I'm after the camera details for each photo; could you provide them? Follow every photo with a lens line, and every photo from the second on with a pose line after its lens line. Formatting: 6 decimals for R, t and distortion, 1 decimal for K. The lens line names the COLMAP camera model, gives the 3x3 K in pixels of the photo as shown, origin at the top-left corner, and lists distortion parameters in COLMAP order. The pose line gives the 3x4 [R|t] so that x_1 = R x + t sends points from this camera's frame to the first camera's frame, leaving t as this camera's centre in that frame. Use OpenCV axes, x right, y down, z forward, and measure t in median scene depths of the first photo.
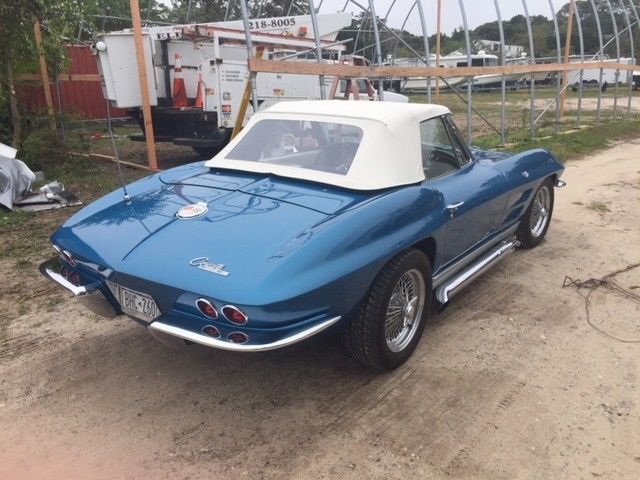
lens RADIAL K [[543.7, 0, 318.3], [0, 543.7, 235.8], [0, 0, 1]] dist [0.051539, -0.065287]
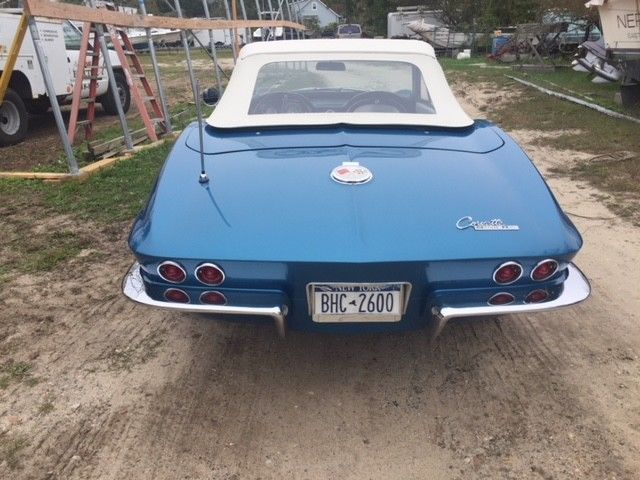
lens RADIAL K [[543.7, 0, 319.2], [0, 543.7, 244.0], [0, 0, 1]] dist [0.051539, -0.065287]
pose [[0.799809, -0.223356, 0.557151, -0.716074], [0.181469, 0.974732, 0.130255, -0.056597], [-0.572166, -0.003074, 0.820132, 0.388381]]
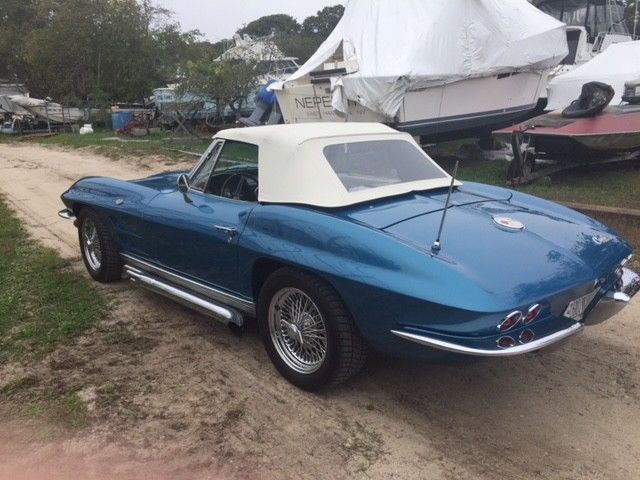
lens RADIAL K [[543.7, 0, 319.6], [0, 543.7, 242.0], [0, 0, 1]] dist [0.051539, -0.065287]
pose [[0.186191, -0.243105, 0.951963, -1.273315], [0.287375, 0.940009, 0.183846, -0.301631], [-0.939547, 0.239340, 0.244883, 1.082550]]
